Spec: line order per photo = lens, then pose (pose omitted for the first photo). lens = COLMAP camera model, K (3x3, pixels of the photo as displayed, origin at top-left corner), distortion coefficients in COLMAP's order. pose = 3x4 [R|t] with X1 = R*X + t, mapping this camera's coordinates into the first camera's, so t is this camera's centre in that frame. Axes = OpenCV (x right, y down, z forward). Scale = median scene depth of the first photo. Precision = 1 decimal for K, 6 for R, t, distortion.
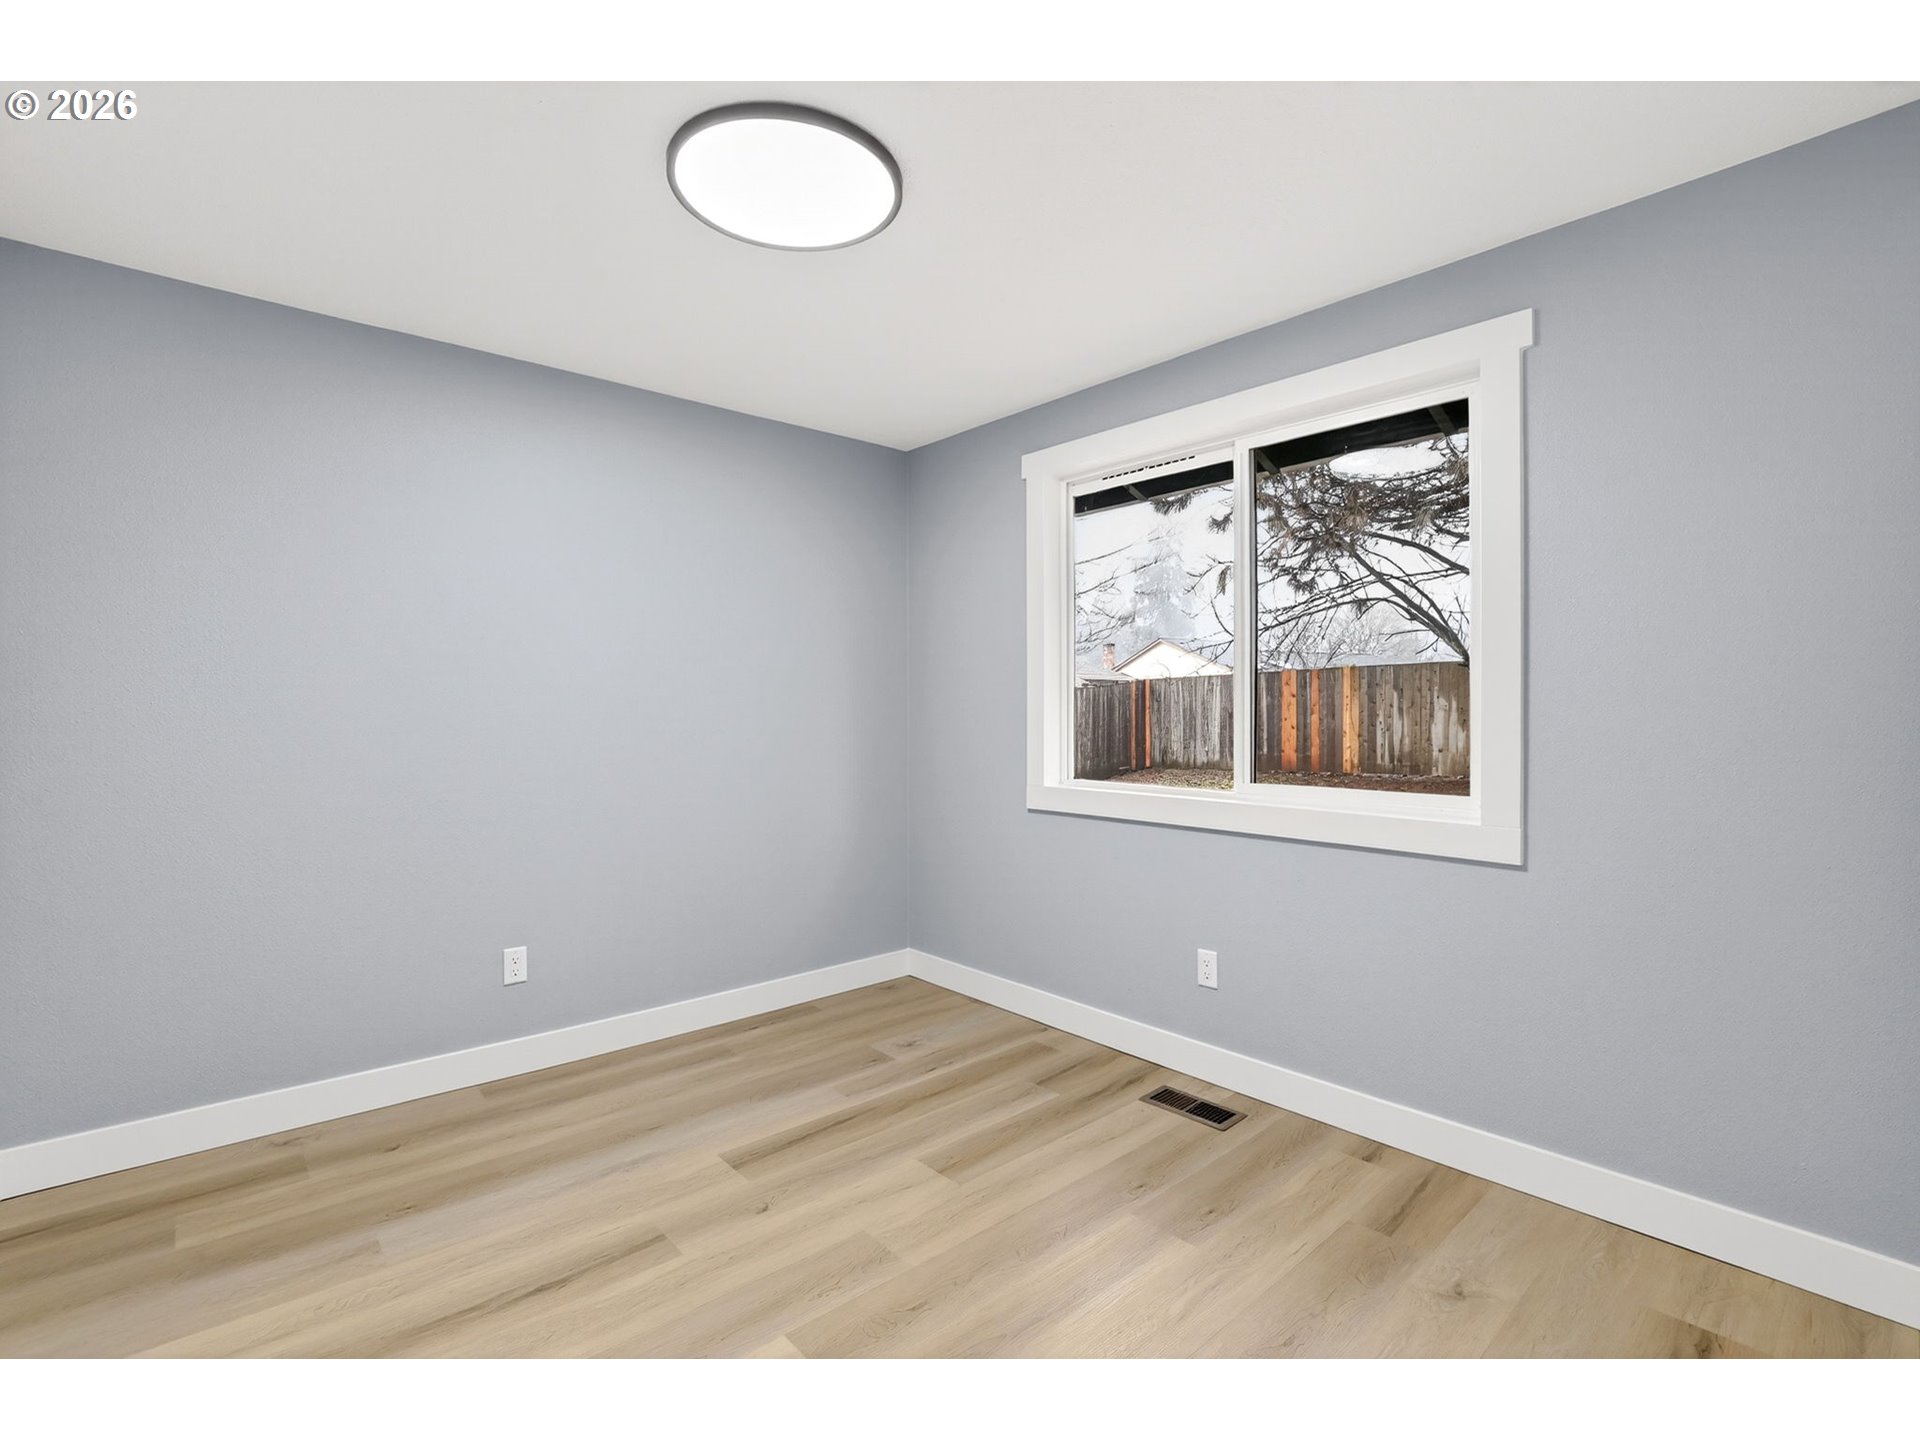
lens RADIAL K [[888.0, 0, 924.0], [0, 888.0, 710.4], [0, 0, 1]] dist [-0.029003, 0.001923]
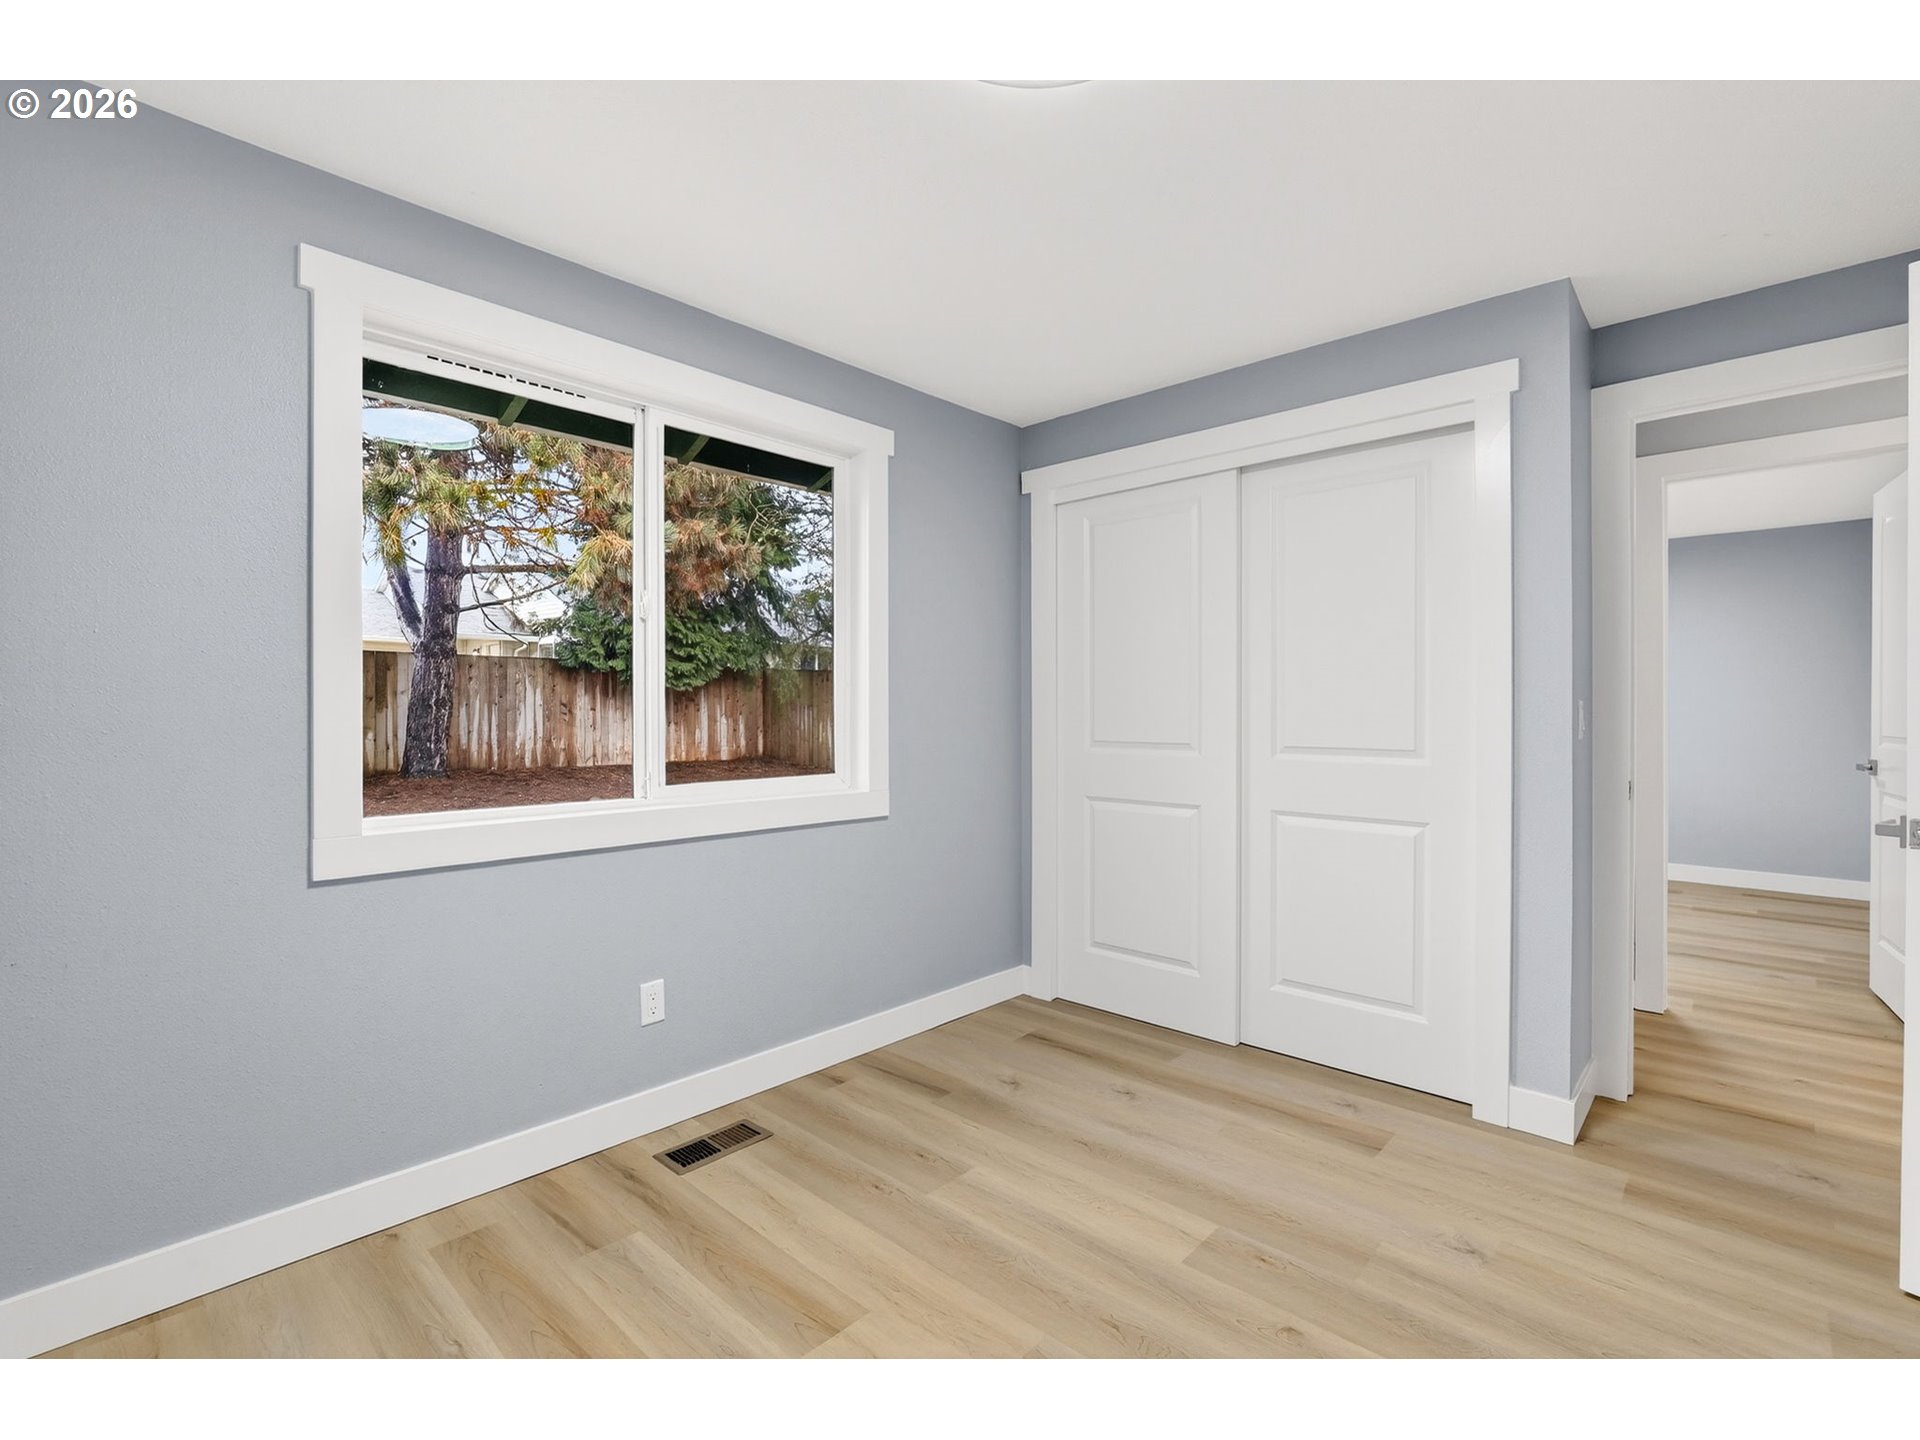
lens RADIAL K [[888.0, 0, 978.2], [0, 888.0, 718.8], [0, 0, 1]] dist [-0.029003, 0.001923]
pose [[-0.135787, -0.009234, 0.990695, -0.672865], [0.000494, 0.999956, 0.009388, 0.003146], [-0.990738, 0.001764, -0.135776, 0.914775]]
